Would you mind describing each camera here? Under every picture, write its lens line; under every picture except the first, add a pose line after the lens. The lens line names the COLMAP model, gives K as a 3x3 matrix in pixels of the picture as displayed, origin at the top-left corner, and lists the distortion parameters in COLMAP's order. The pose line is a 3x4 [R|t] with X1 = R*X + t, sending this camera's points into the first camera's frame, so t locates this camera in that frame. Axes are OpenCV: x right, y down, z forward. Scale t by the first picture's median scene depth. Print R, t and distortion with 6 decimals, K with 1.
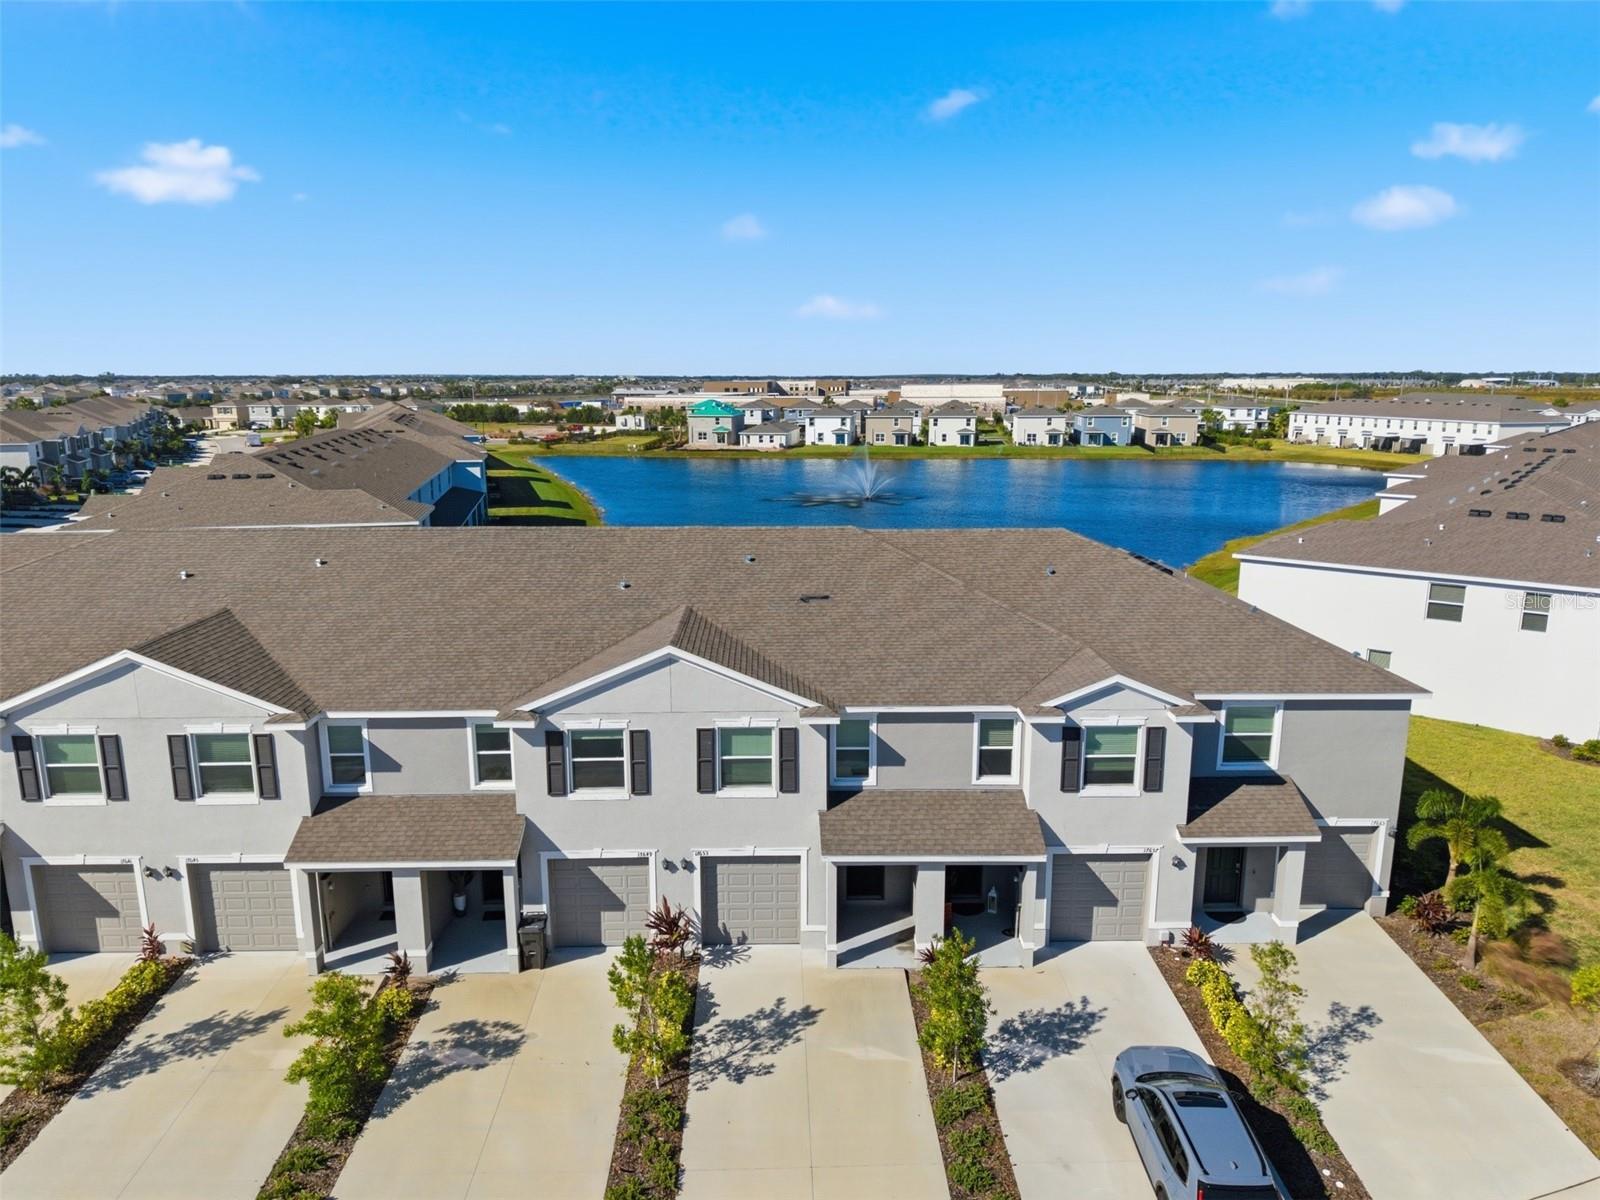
lens RADIAL K [[1065.0, 0, 794.1], [0, 1065.0, 598.1], [0, 0, 1]] dist [0.033105, -0.032706]
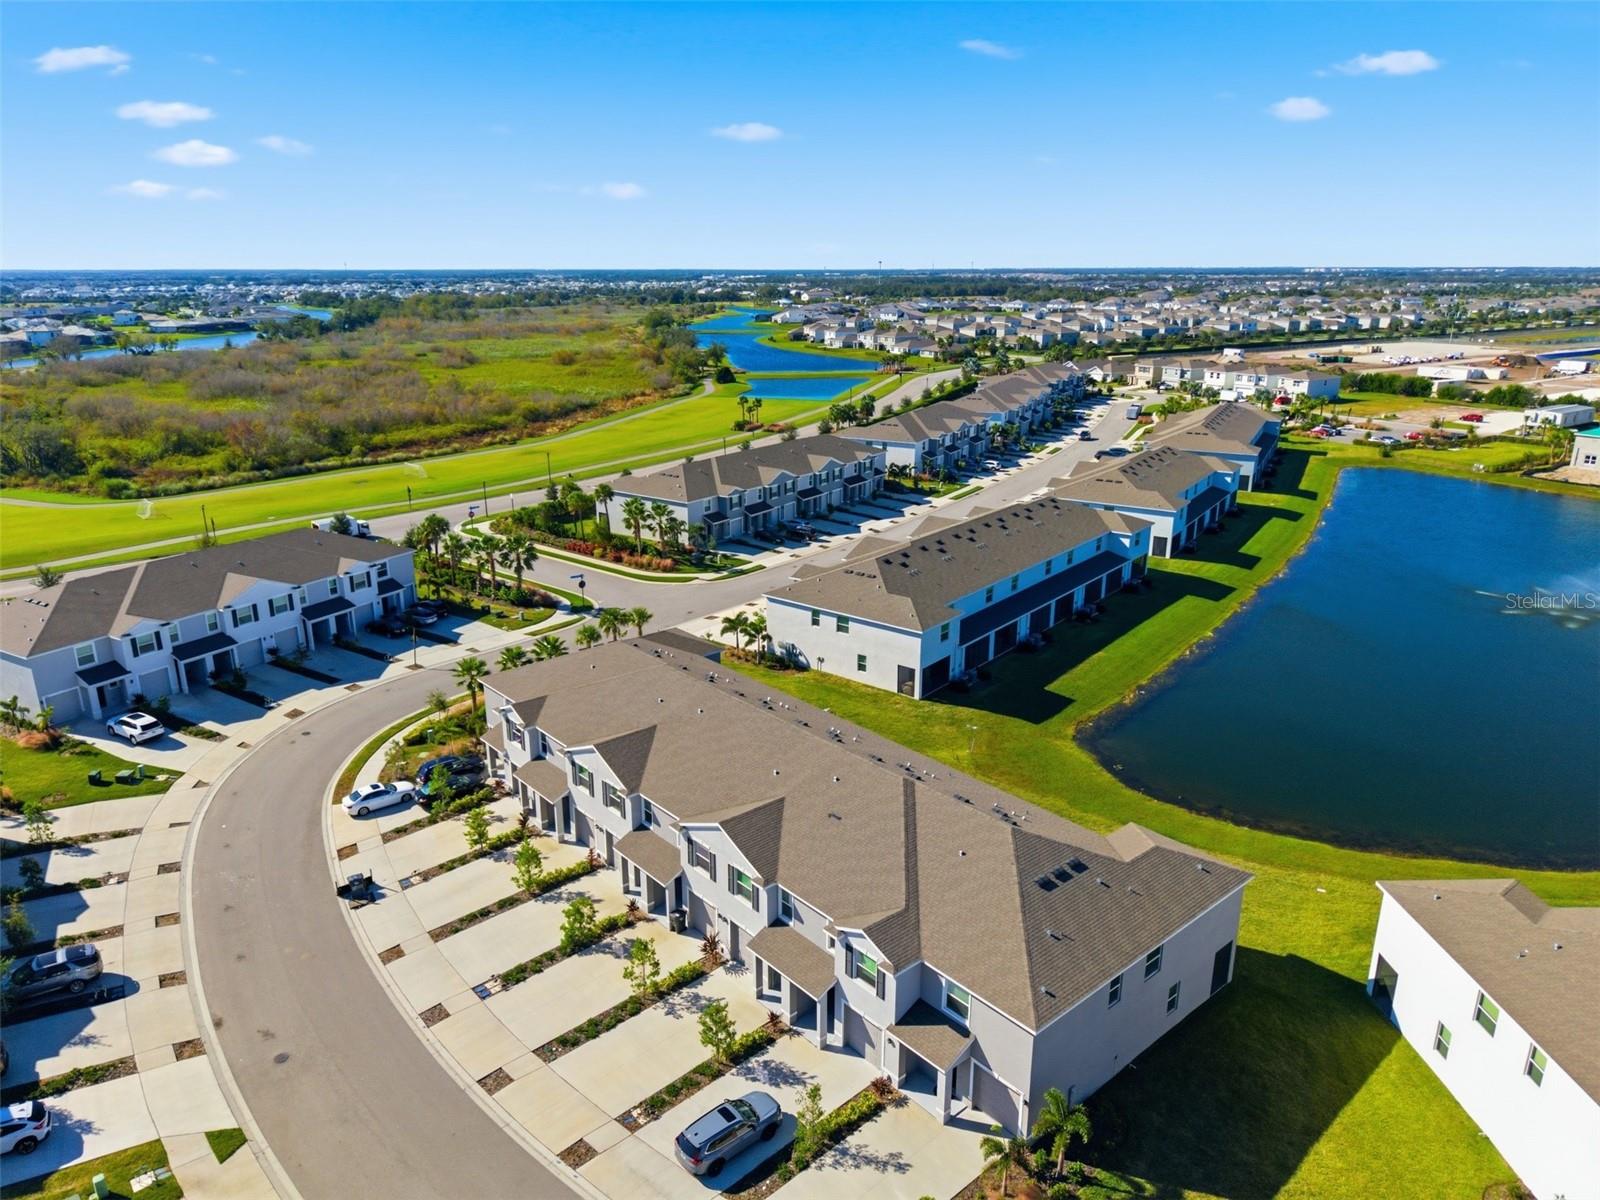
lens RADIAL K [[1065.0, 0, 802.4], [0, 1065.0, 619.2], [0, 0, 1]] dist [0.033105, -0.032706]
pose [[0.640528, 0.241598, -0.728941, 1.223362], [-0.156702, 0.970370, 0.183921, -0.651788], [0.751777, -0.003580, 0.659408, -0.249659]]
